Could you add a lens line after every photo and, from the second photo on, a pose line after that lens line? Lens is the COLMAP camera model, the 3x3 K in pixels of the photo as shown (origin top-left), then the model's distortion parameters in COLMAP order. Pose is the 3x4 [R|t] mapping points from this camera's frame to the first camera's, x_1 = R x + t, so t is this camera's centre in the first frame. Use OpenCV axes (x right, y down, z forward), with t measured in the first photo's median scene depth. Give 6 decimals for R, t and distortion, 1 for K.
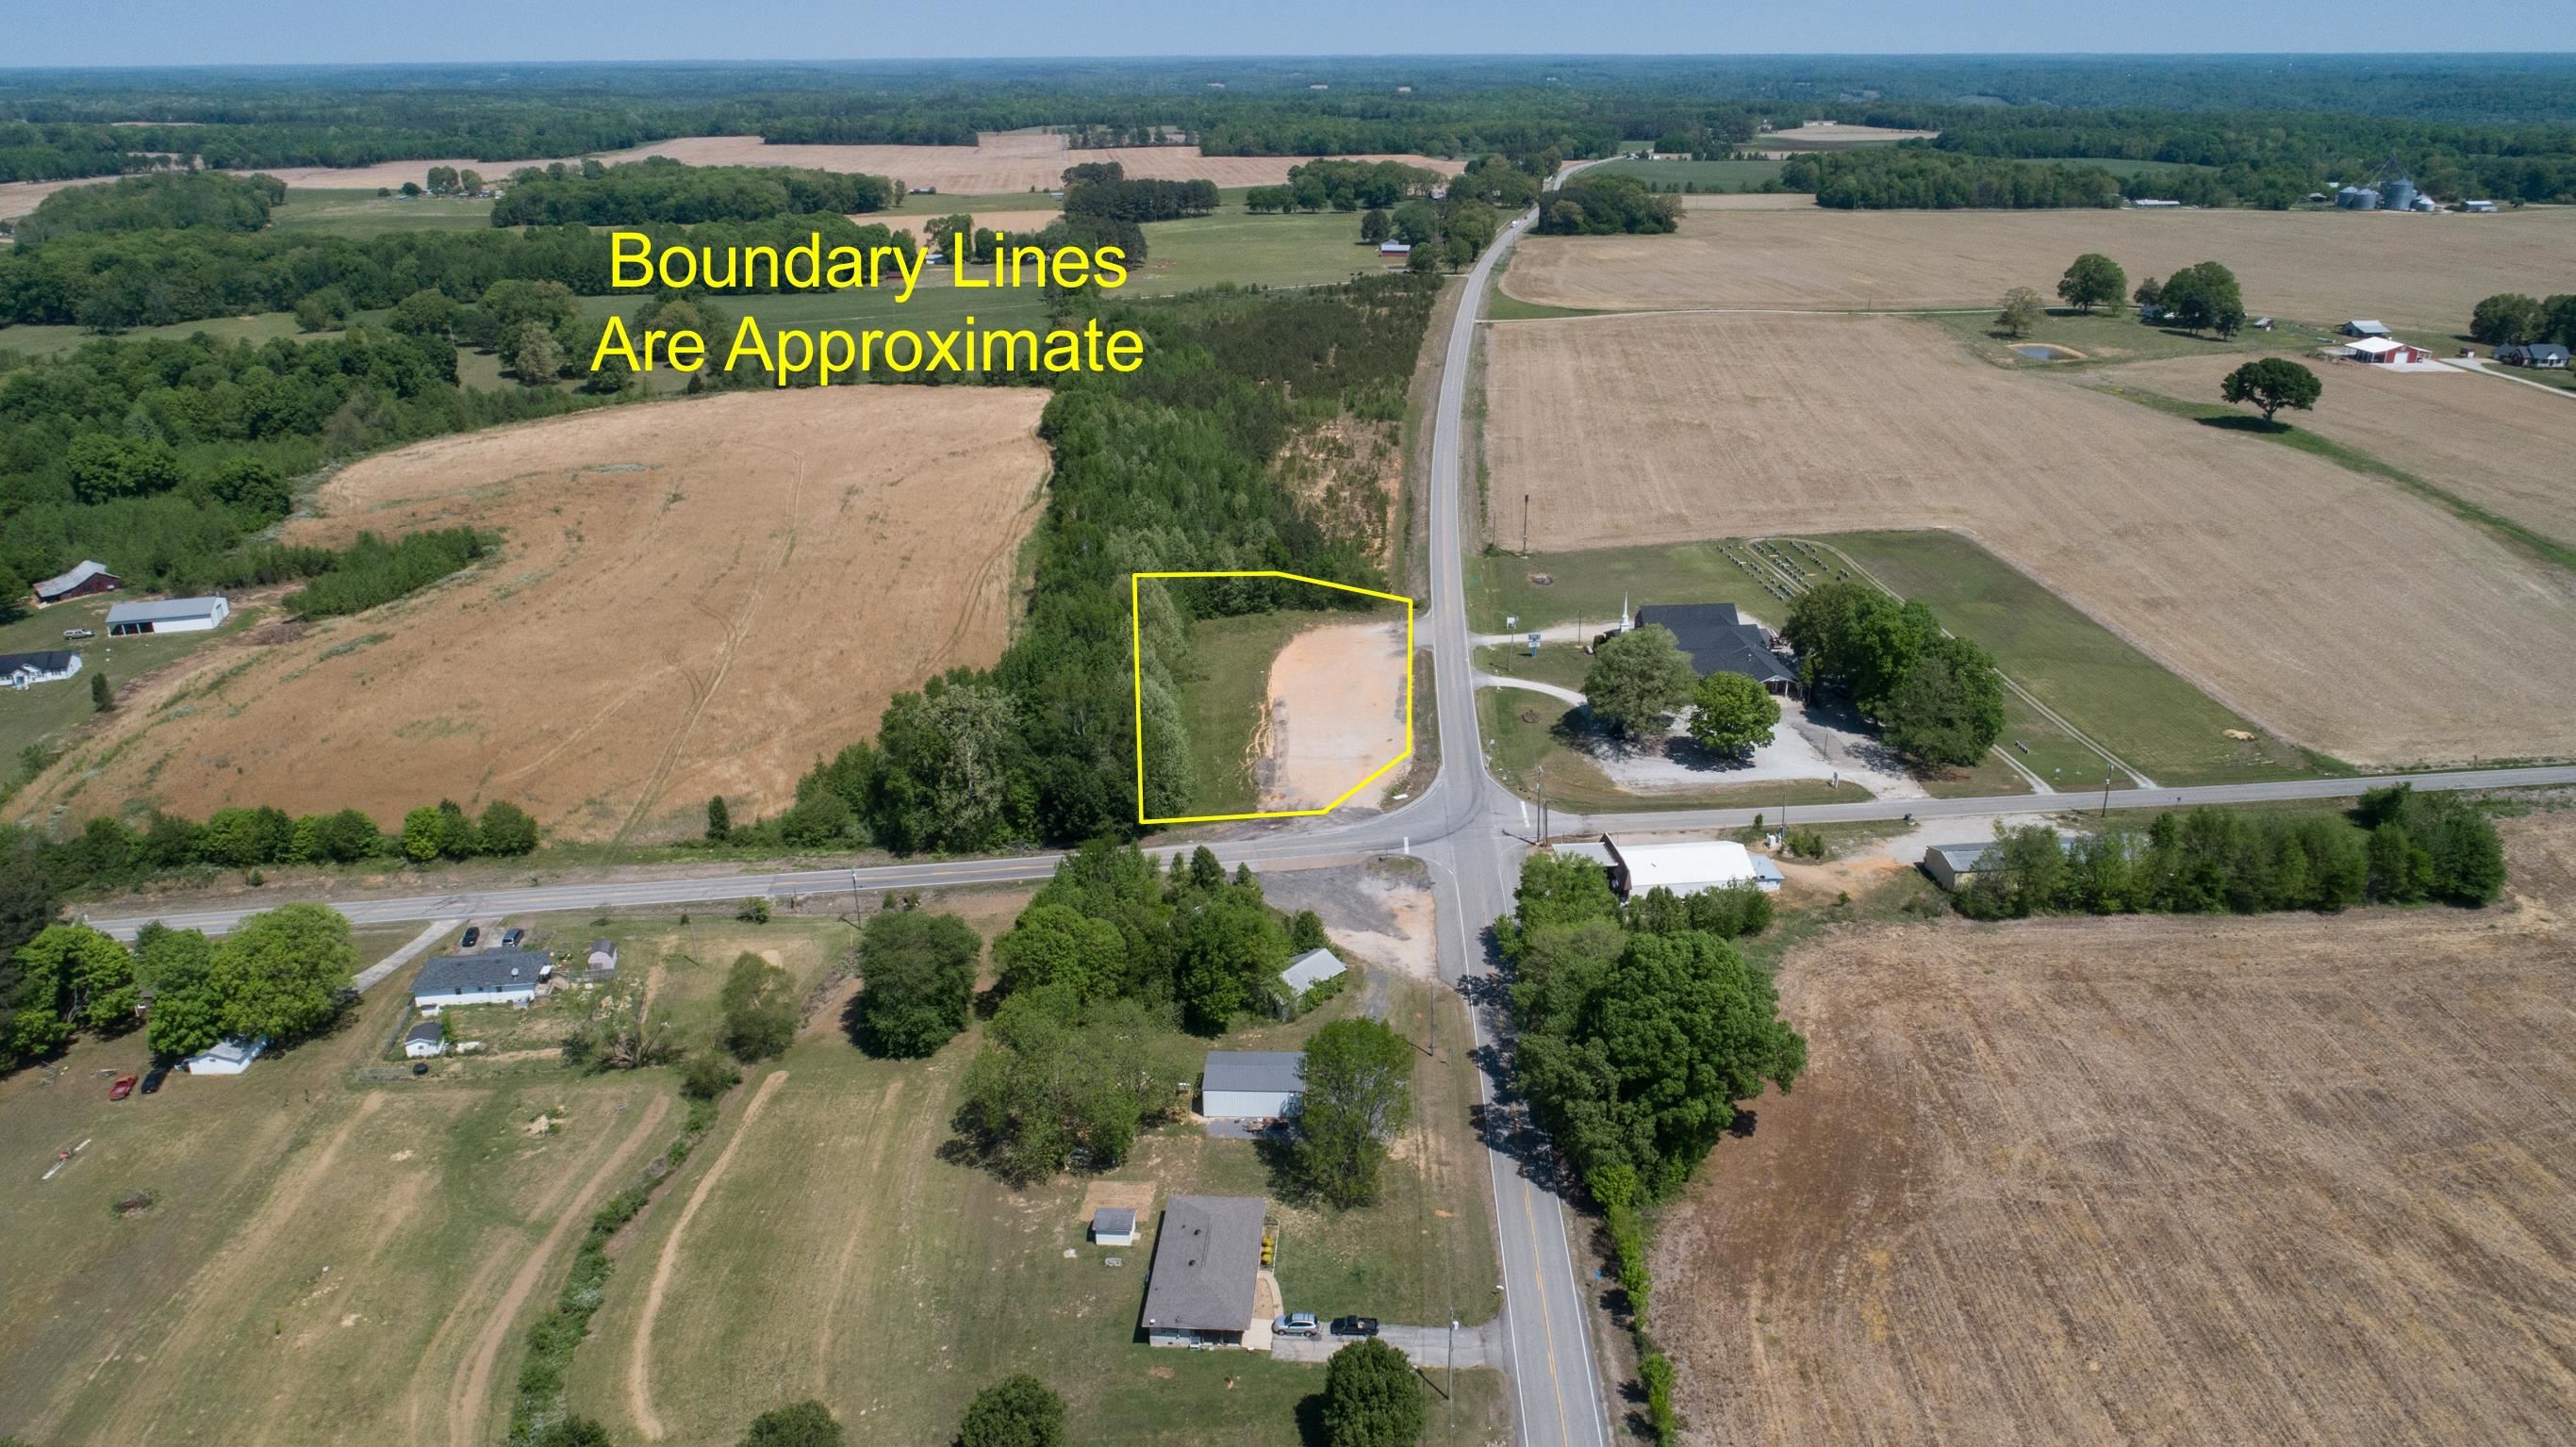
lens RADIAL K [[1741.0, 0, 1298.7], [0, 1741.0, 720.6], [0, 0, 1]] dist [-0.018666, 0.020377]
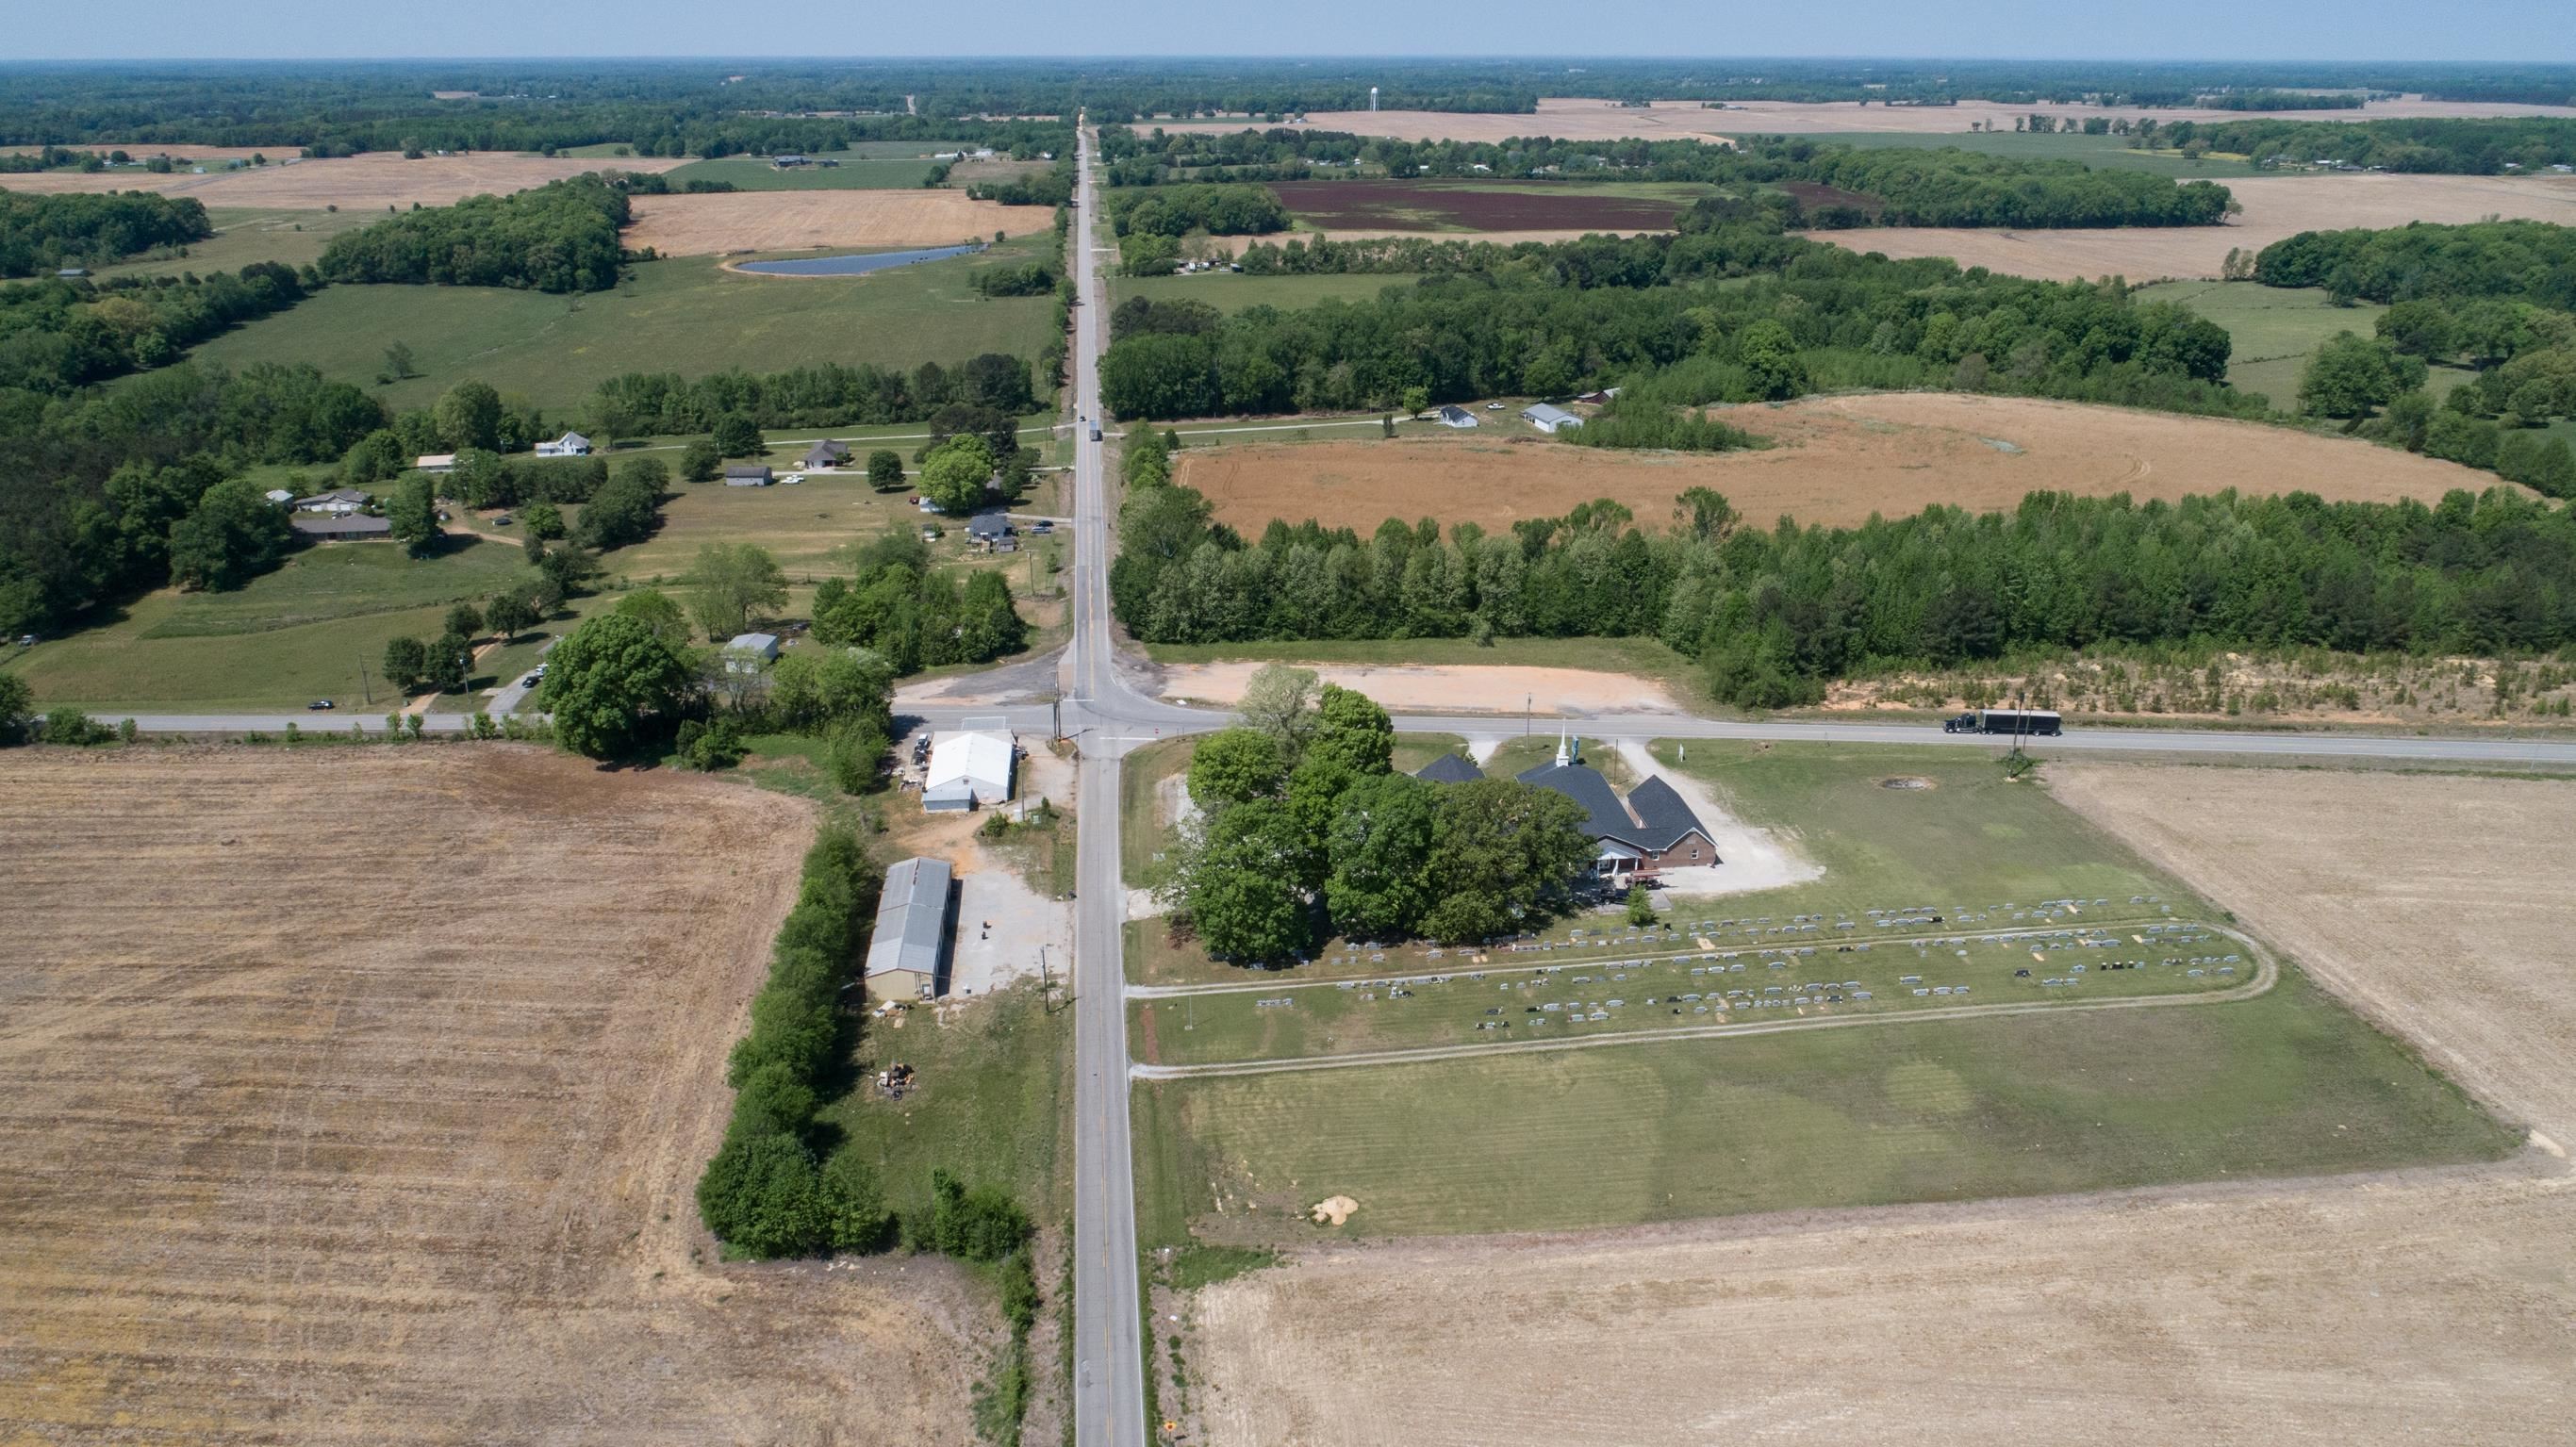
lens RADIAL K [[1741.0, 0, 1298.7], [0, 1741.0, 720.6], [0, 0, 1]] dist [-0.018666, 0.020377]
pose [[-0.002059, 0.368175, -0.929754, 0.970397], [-0.364049, 0.865680, 0.343608, -0.315297], [0.931377, 0.339184, 0.132251, 0.803851]]
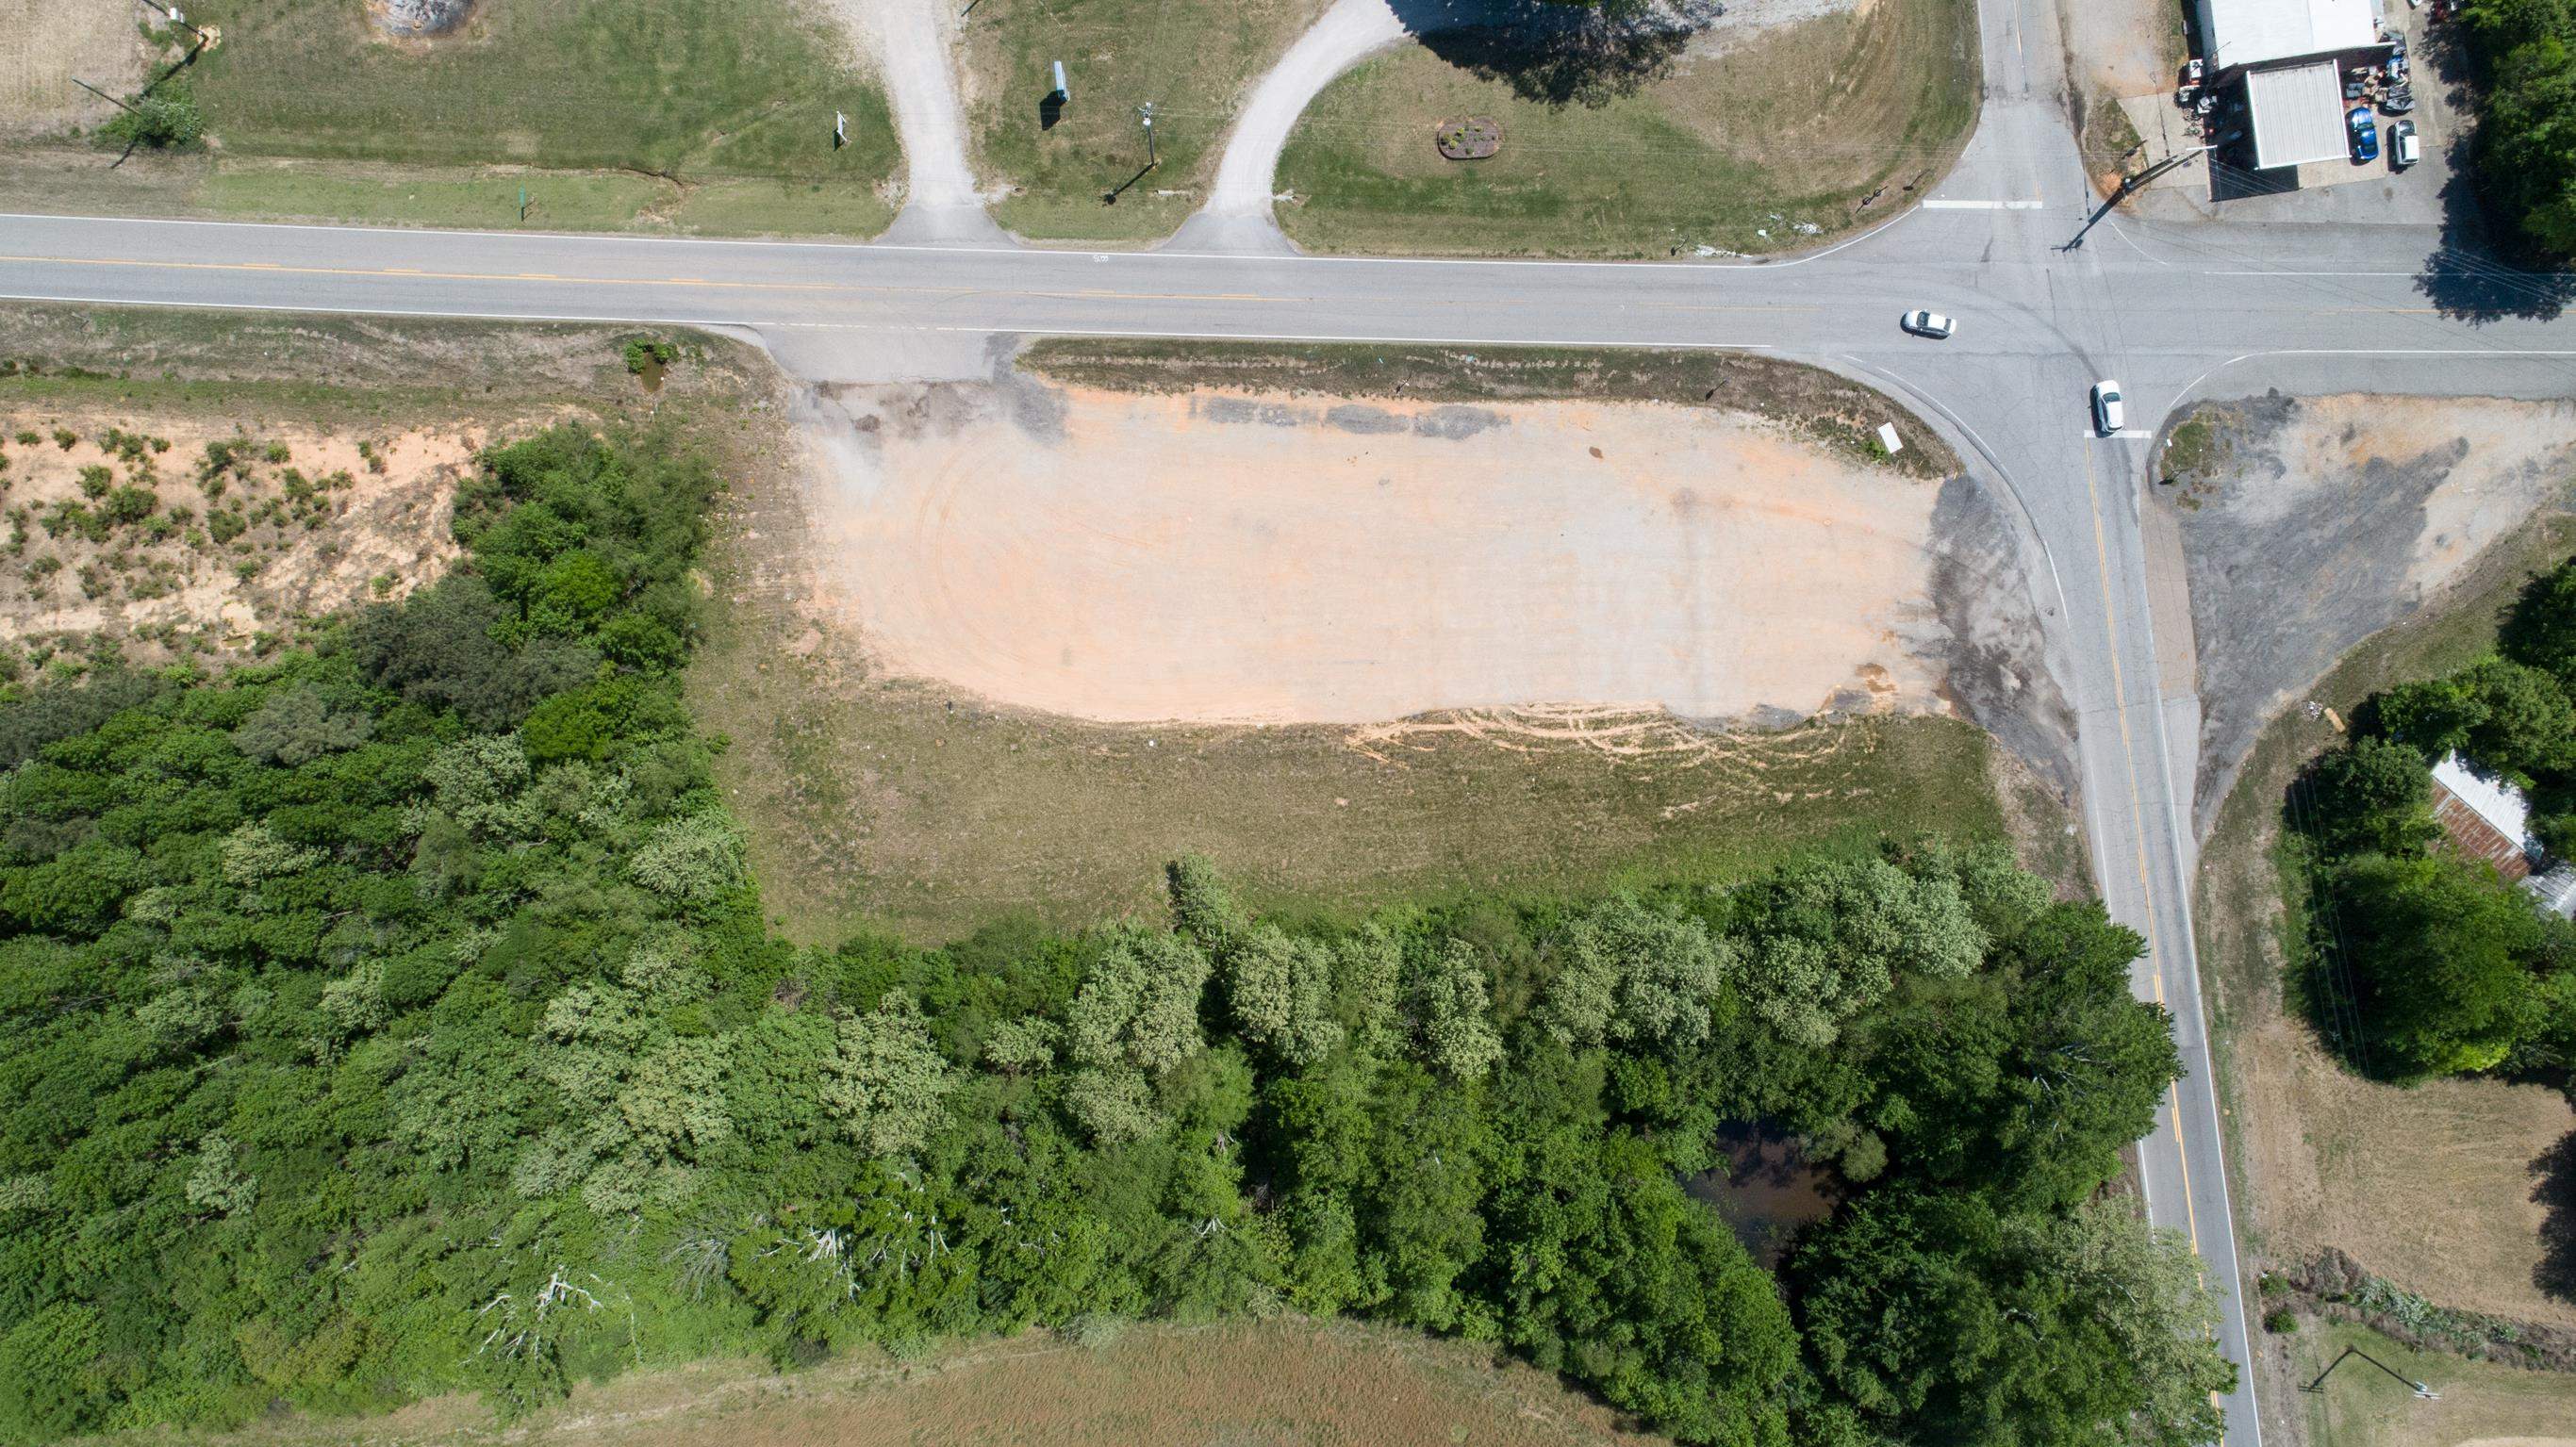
lens RADIAL K [[1741.0, 0, 1298.7], [0, 1741.0, 720.6], [0, 0, 1]] dist [-0.018666, 0.020377]
pose [[-0.027664, -0.999573, -0.009429, -0.012811], [0.359335, -0.018746, 0.933020, -0.432353], [-0.932799, 0.022423, 0.359700, 0.851810]]
